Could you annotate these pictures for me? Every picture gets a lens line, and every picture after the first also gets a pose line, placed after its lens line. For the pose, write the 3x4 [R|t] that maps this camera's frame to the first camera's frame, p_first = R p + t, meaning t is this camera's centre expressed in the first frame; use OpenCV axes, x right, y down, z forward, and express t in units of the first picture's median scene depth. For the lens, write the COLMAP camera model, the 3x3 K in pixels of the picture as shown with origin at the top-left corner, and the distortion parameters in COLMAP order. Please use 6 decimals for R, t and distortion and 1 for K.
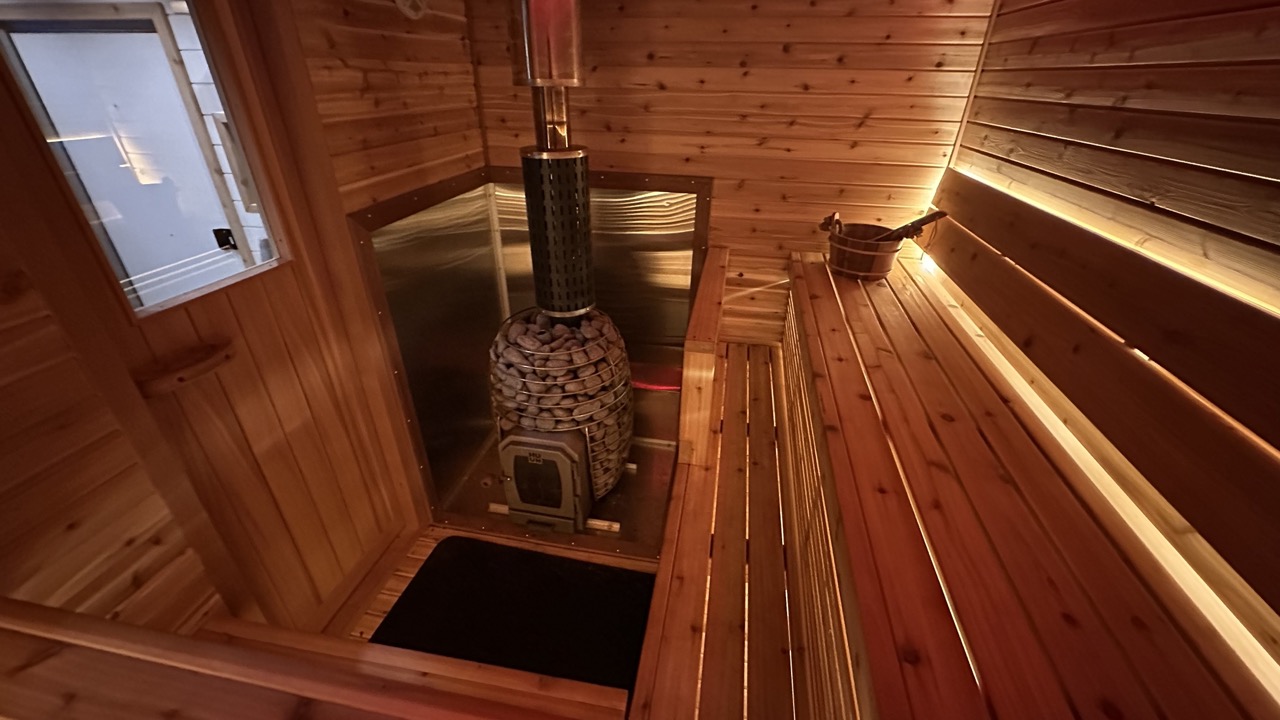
lens RADIAL K [[504.4, 0, 645.4], [0, 504.4, 359.6], [0, 0, 1]] dist [0.001610, 0.000772]
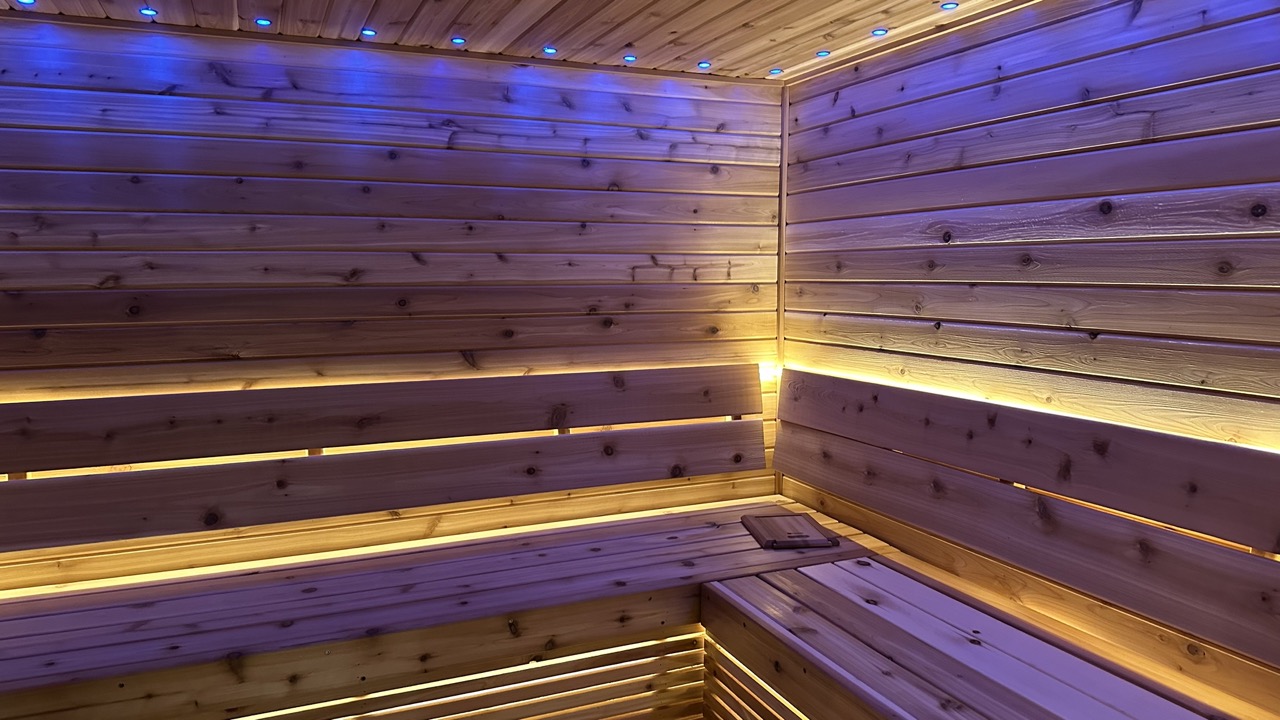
lens RADIAL K [[900.0, 0, 634.4], [0, 900.0, 357.5], [0, 0, 1]] dist [0.015510, -0.022694]
pose [[-0.551599, -0.095564, 0.828617, -0.644855], [0.408075, 0.835492, 0.368006, -0.373352], [-0.727471, 0.541130, -0.421859, 0.653595]]
